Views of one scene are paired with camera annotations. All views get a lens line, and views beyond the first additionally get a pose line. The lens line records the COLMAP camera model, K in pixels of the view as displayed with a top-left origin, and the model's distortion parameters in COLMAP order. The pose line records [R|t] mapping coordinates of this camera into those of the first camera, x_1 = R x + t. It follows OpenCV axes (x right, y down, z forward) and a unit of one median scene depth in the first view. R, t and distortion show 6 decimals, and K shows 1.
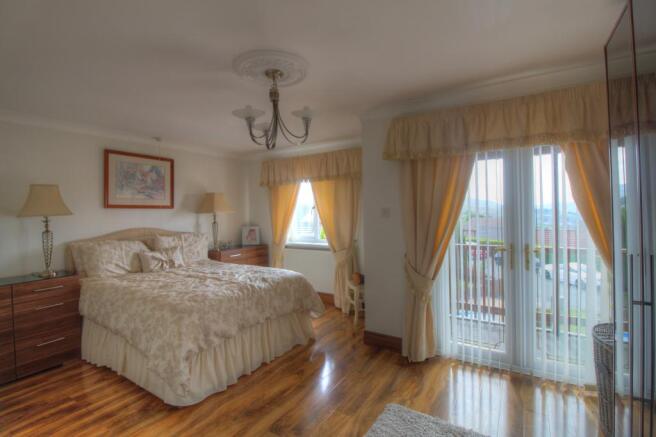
lens RADIAL K [[310.2, 0, 326.1], [0, 310.2, 213.6], [0, 0, 1]] dist [-0.002212, 0.000060]
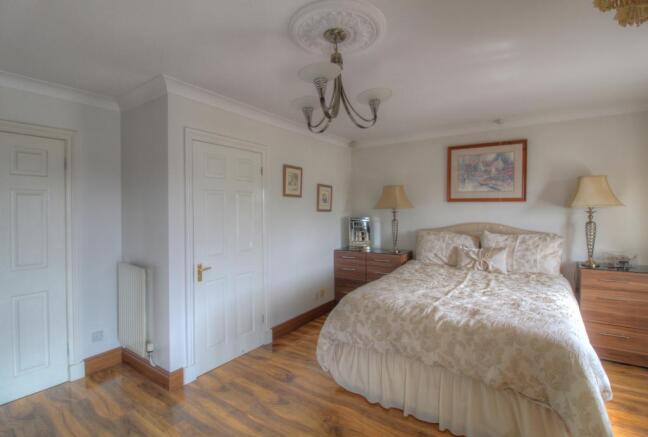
lens RADIAL K [[306.4, 0, 324.1], [0, 306.4, 218.1], [0, 0, 1]] dist [-0.002212, 0.000060]
pose [[-0.031796, 0.050845, -0.998200, 0.345387], [-0.002345, 0.998699, 0.050945, -0.013363], [0.999492, 0.003960, -0.031636, 0.554167]]
